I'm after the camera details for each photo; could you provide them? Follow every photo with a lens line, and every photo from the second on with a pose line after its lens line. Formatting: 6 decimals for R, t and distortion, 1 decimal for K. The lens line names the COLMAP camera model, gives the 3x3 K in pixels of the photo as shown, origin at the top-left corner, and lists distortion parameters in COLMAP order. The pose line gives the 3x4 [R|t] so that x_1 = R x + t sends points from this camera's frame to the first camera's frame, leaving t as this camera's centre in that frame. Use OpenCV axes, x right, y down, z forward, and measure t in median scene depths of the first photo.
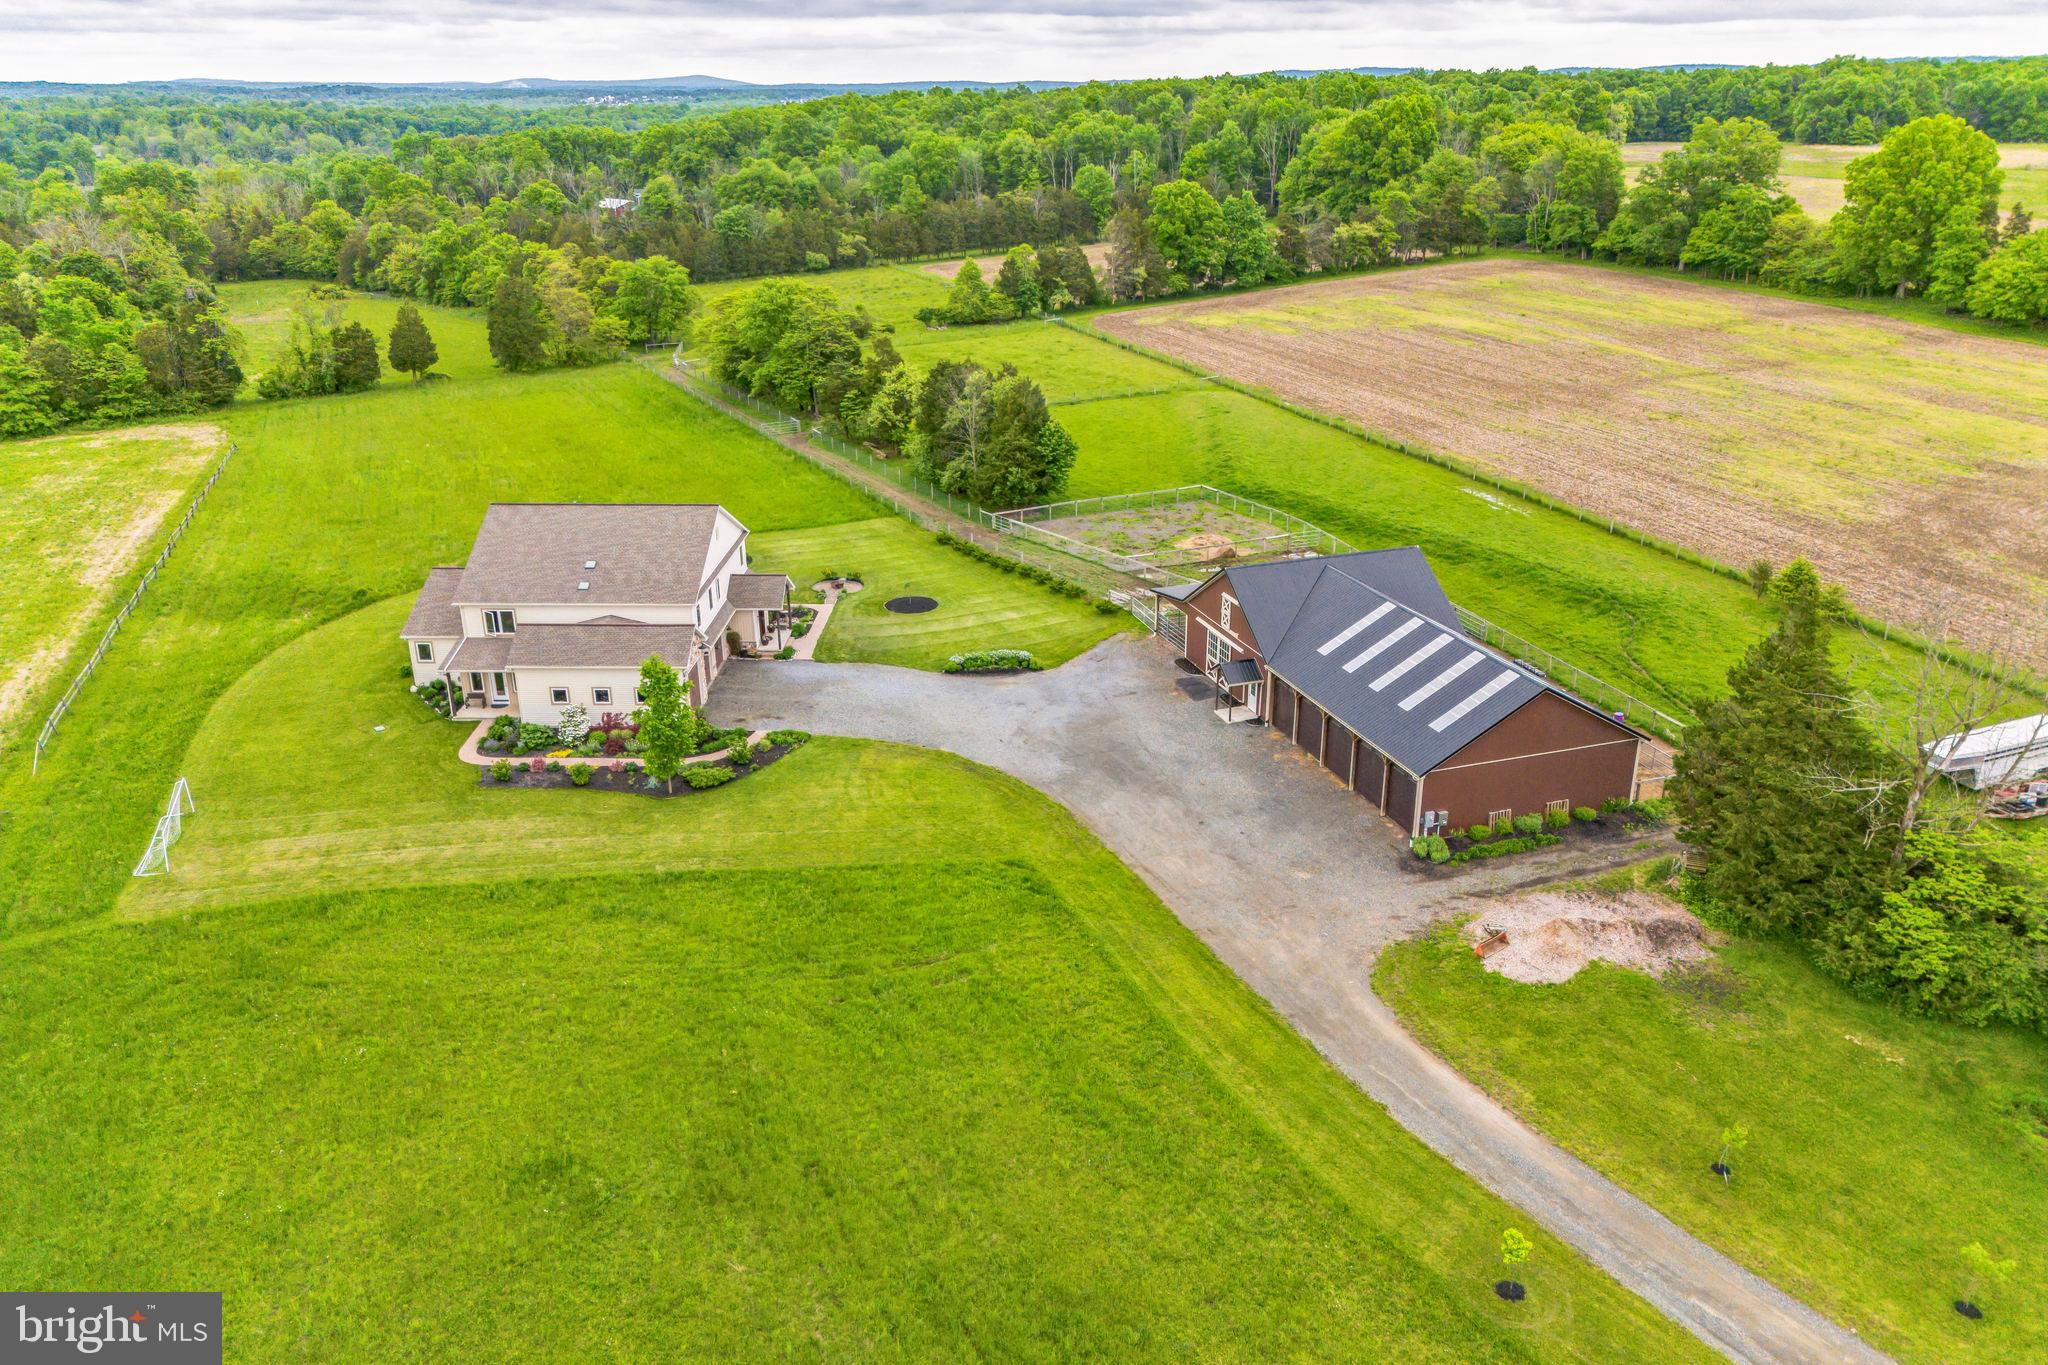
lens RADIAL K [[1494.9, 0, 1024.0], [0, 1494.9, 682.5], [0, 0, 1]] dist [0.070442, -0.066971]
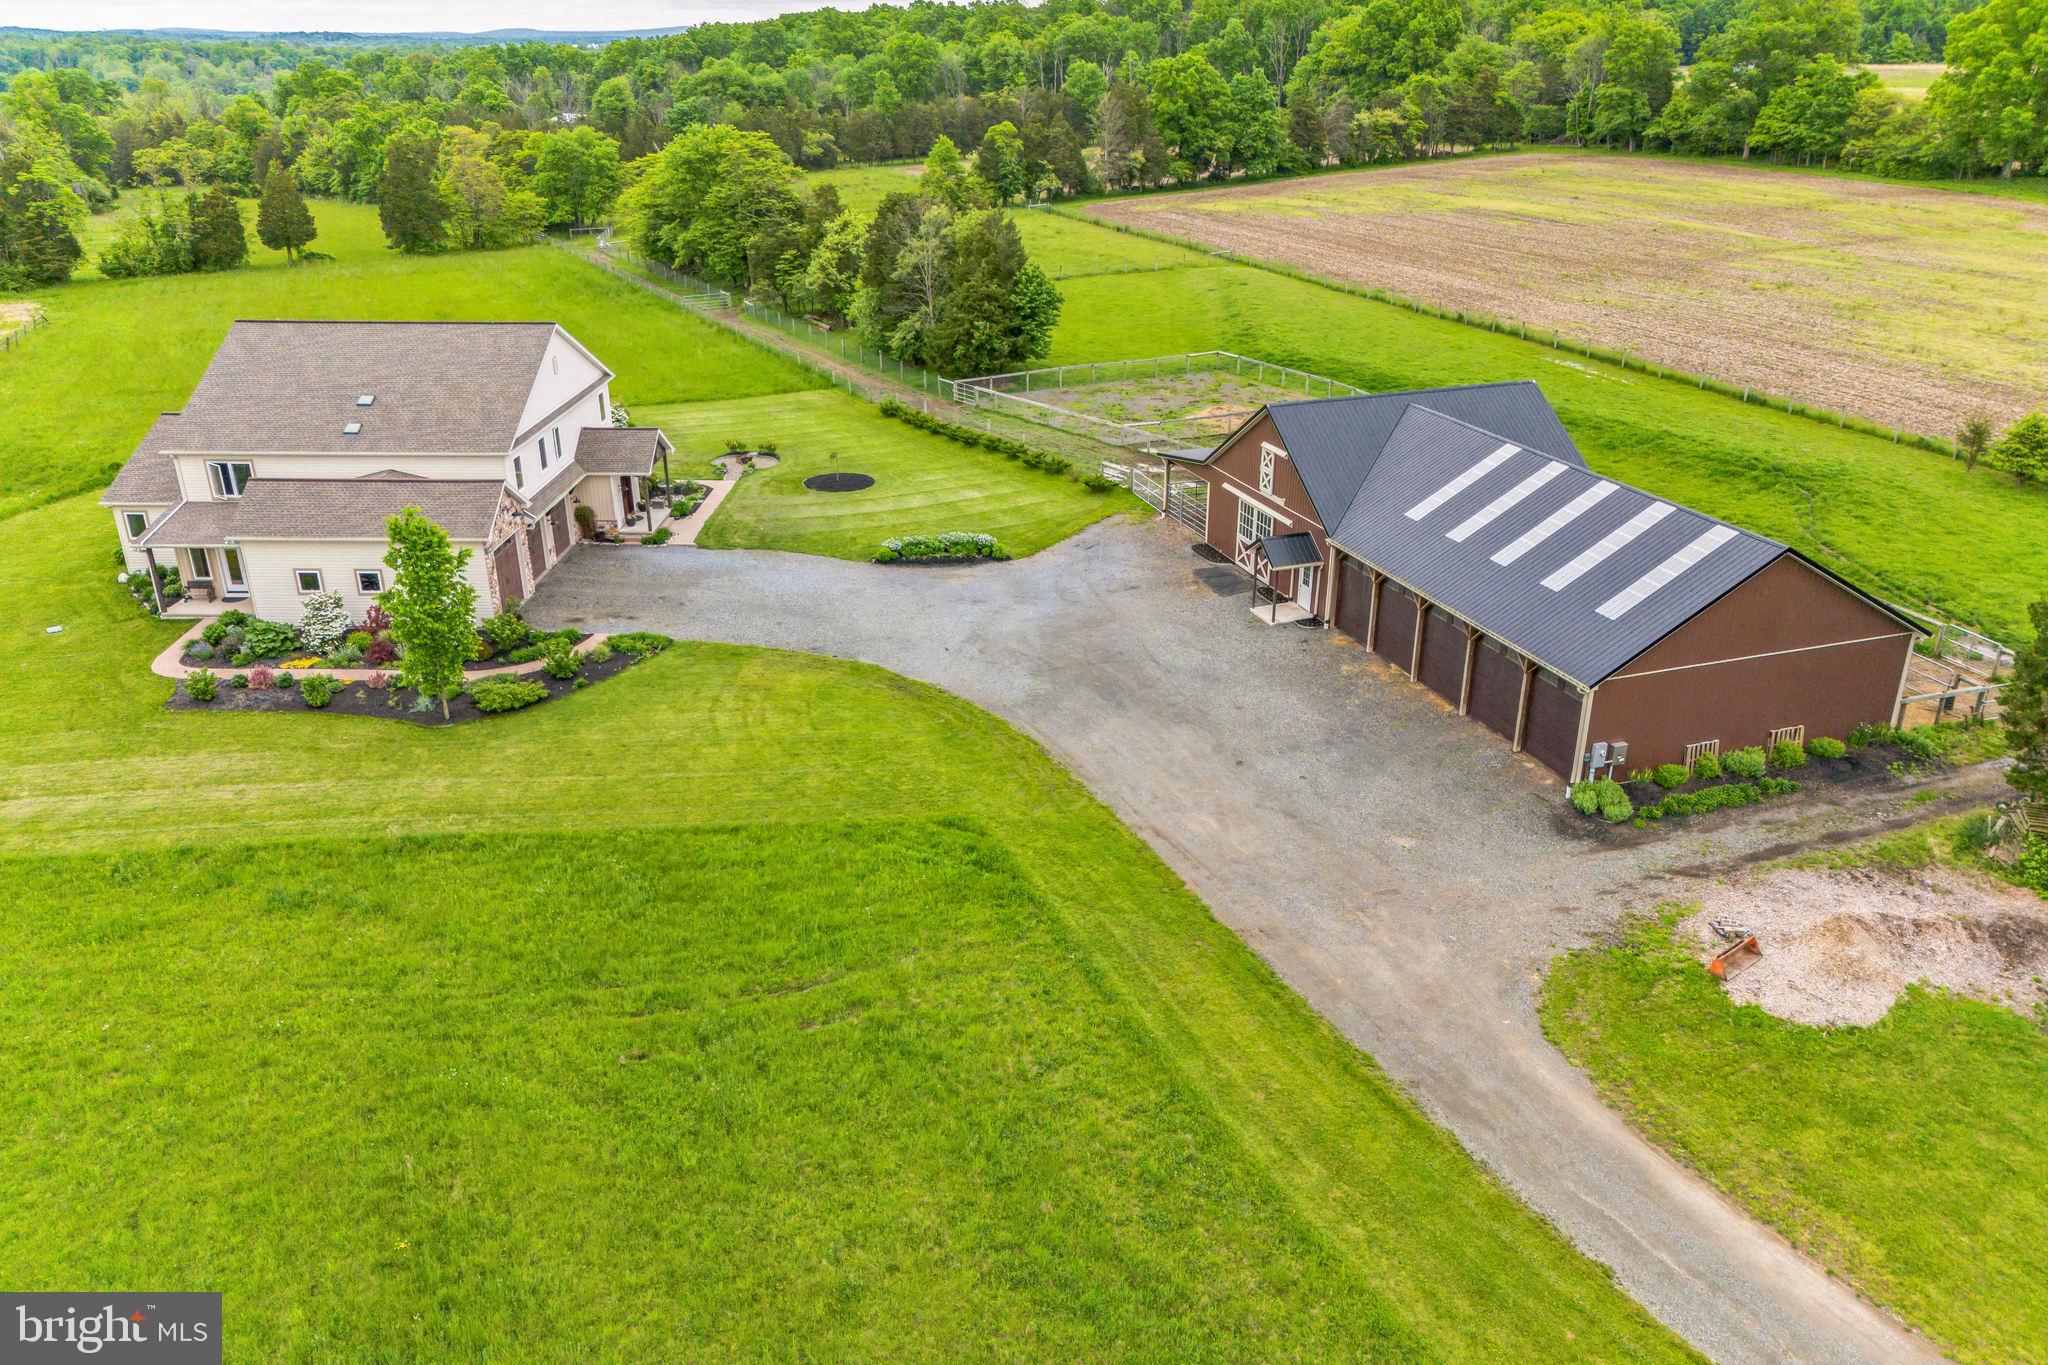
lens RADIAL K [[1494.9, 0, 1024.0], [0, 1494.9, 682.5], [0, 0, 1]] dist [0.070442, -0.066971]
pose [[0.999983, 0.001271, 0.005714, 0.011151], [-0.001419, 0.999660, 0.026039, 0.024149], [-0.005679, -0.026047, 0.999645, 0.197877]]
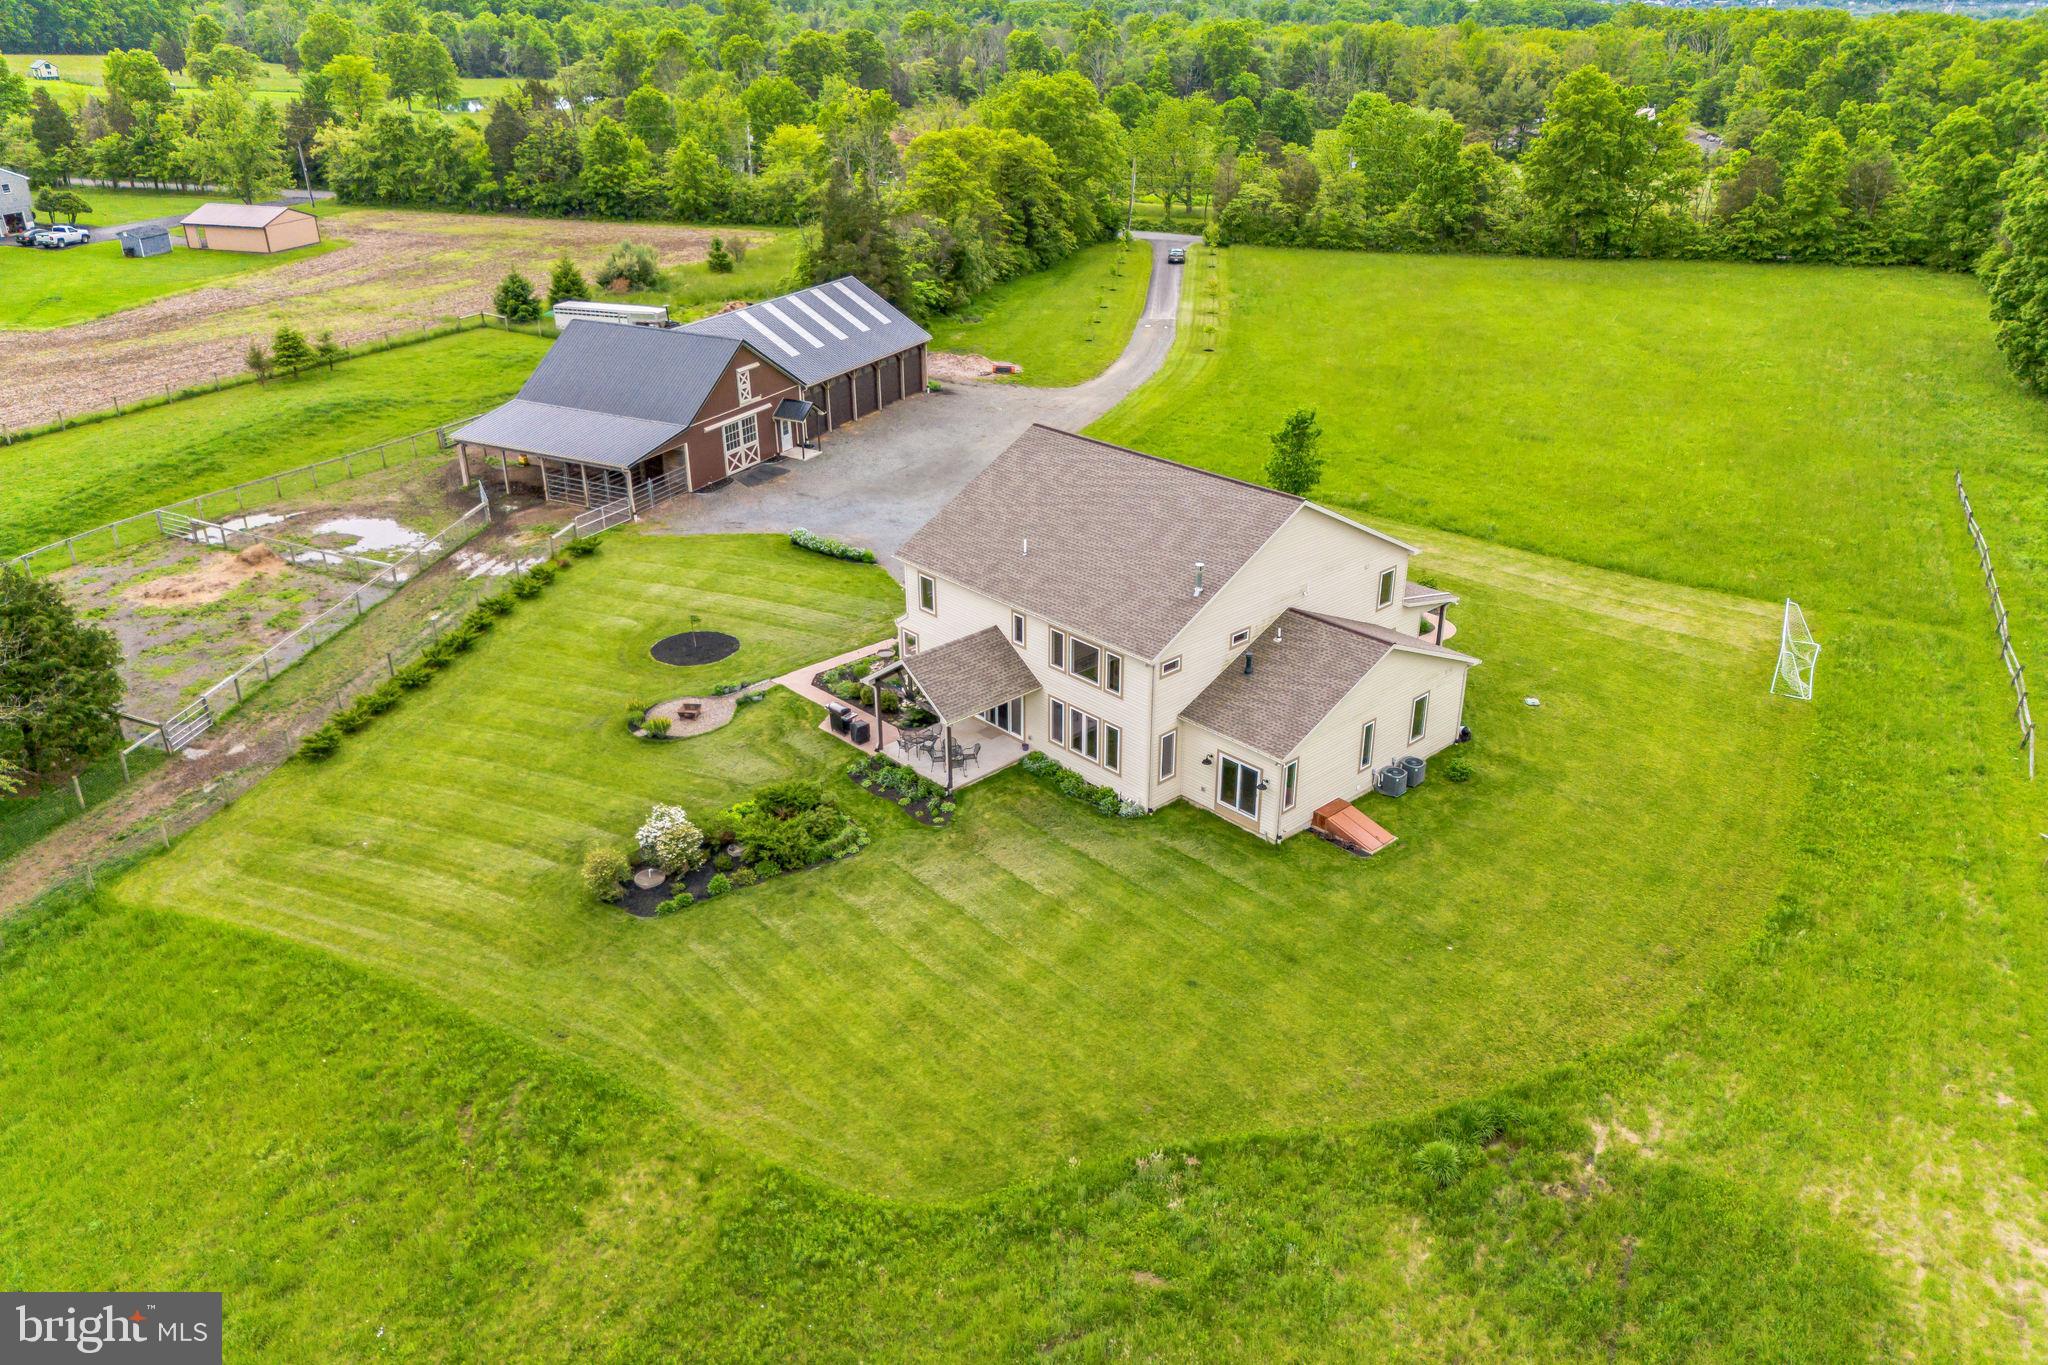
lens RADIAL K [[1494.9, 0, 1024.0], [0, 1494.9, 682.5], [0, 0, 1]] dist [0.070442, -0.066971]
pose [[-0.698804, -0.292492, 0.652780, -0.484571], [0.275838, 0.731811, 0.623190, -0.325799], [-0.659989, 0.615549, -0.430712, 0.980904]]
